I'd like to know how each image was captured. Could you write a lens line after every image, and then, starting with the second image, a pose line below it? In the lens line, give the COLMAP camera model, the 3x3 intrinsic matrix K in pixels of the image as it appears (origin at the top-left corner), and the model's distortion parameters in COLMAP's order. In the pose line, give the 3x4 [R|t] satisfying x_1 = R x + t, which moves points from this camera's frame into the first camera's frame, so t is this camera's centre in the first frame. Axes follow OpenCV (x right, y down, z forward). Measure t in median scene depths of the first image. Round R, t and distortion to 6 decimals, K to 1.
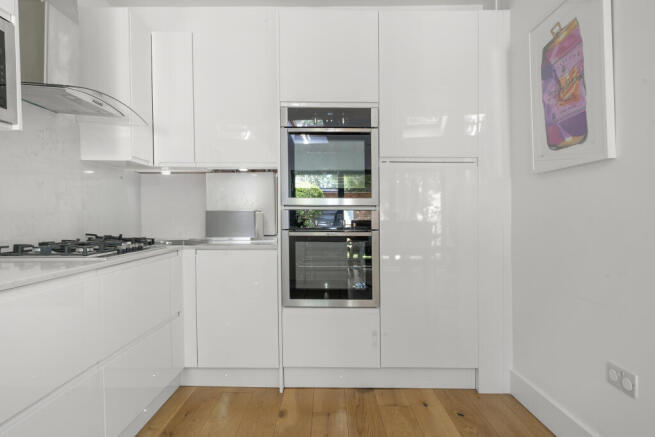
lens RADIAL K [[385.5, 0, 326.4], [0, 385.5, 218.6], [0, 0, 1]] dist [0.030793, 0.000214]
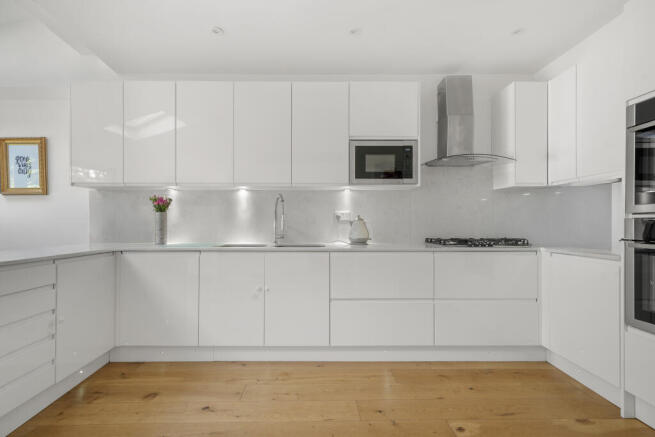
lens RADIAL K [[285.2, 0, 325.1], [0, 285.2, 222.6], [0, 0, 1]] dist [-0.001286, -0.000066]
pose [[0.065831, -0.005319, -0.997817, 0.514339], [-0.005435, 0.999969, -0.005689, -0.005299], [0.997816, 0.005798, 0.065800, 0.242440]]
